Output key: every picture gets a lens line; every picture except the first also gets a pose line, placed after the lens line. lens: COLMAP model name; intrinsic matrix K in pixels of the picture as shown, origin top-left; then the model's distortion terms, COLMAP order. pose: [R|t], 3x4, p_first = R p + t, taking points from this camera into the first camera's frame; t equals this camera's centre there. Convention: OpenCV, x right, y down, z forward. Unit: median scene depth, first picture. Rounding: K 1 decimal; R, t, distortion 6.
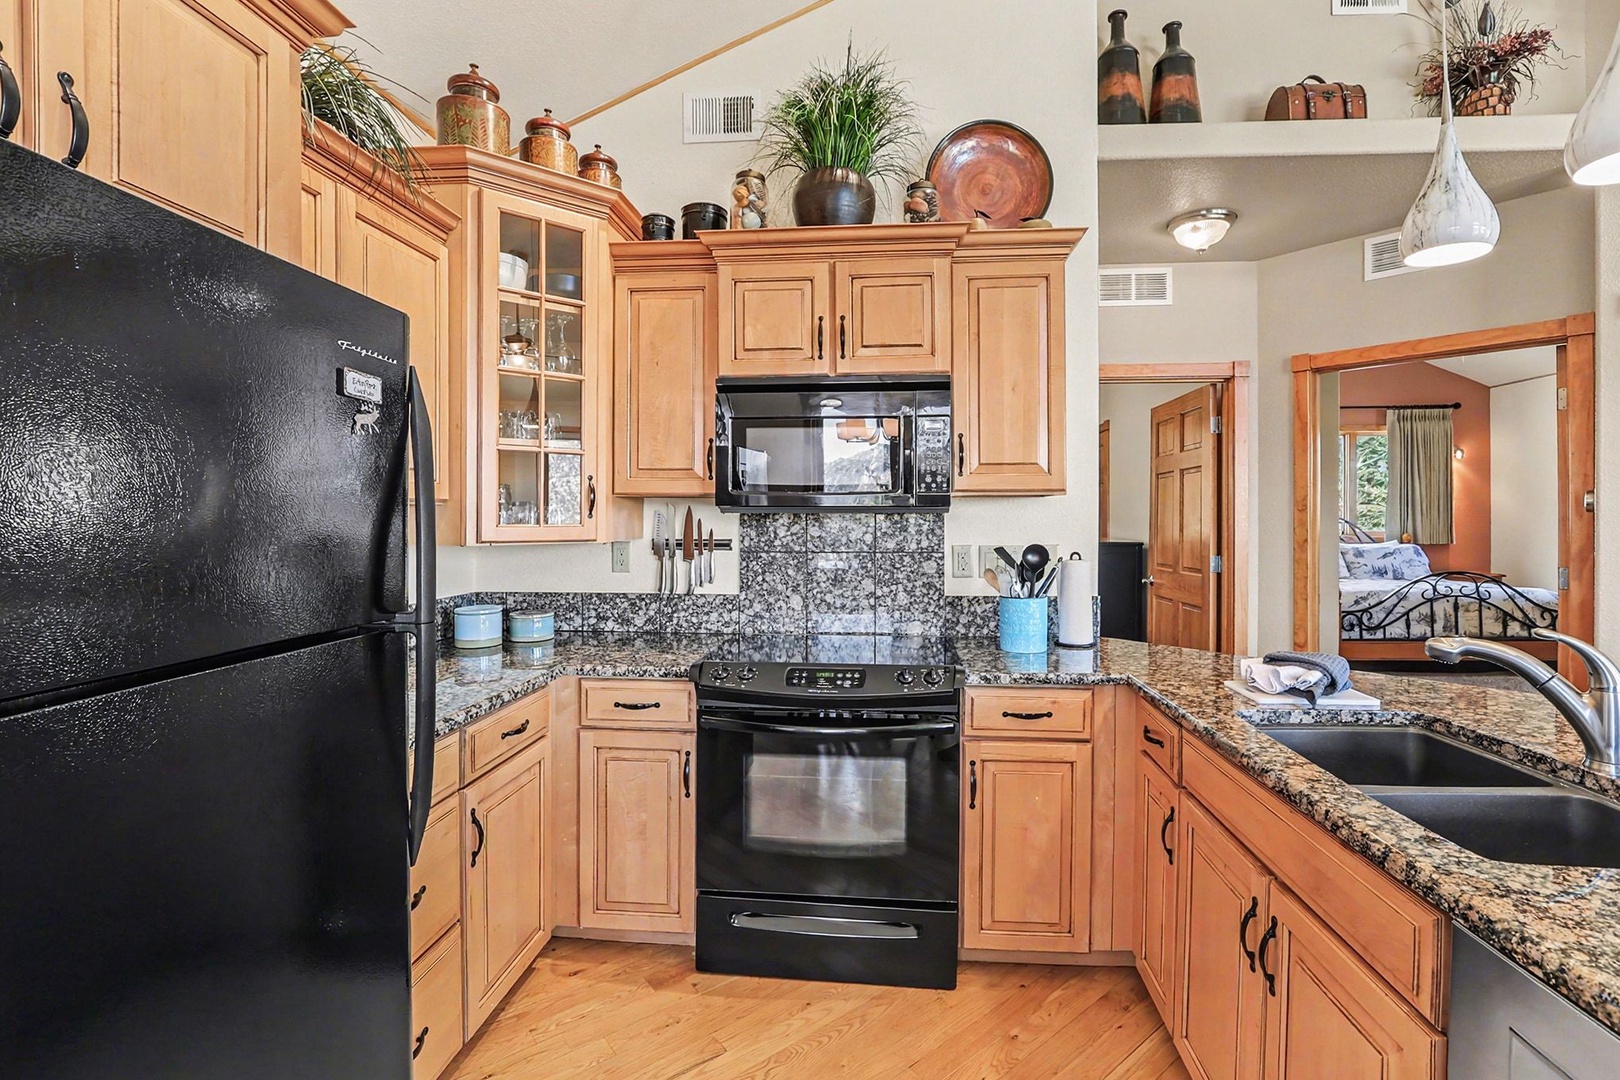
lens RADIAL K [[729.1, 0, 804.0], [0, 729.1, 519.8], [0, 0, 1]] dist [-0.011717, 0.000094]
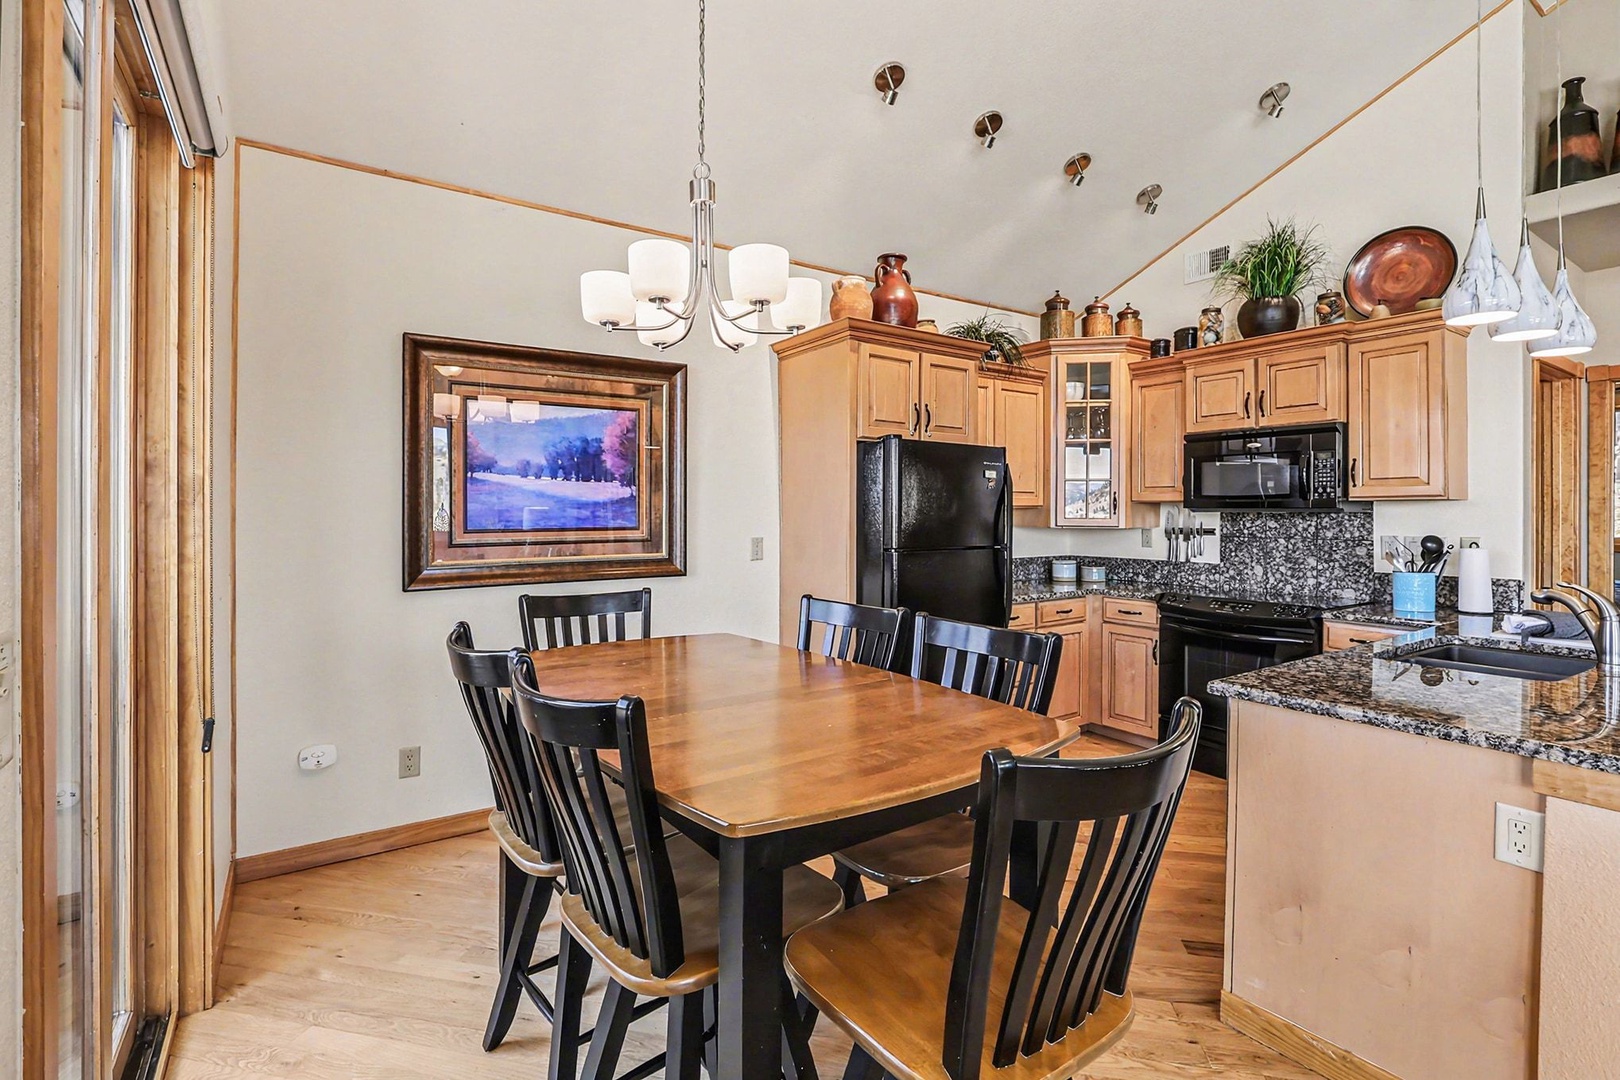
lens RADIAL K [[729.1, 0, 804.0], [0, 729.1, 519.8], [0, 0, 1]] dist [-0.011717, 0.000094]
pose [[0.632050, 0.009327, -0.774871, 0.620082], [-0.006092, 0.999956, 0.007067, 0.002200], [0.774904, 0.000254, 0.632079, -0.763368]]
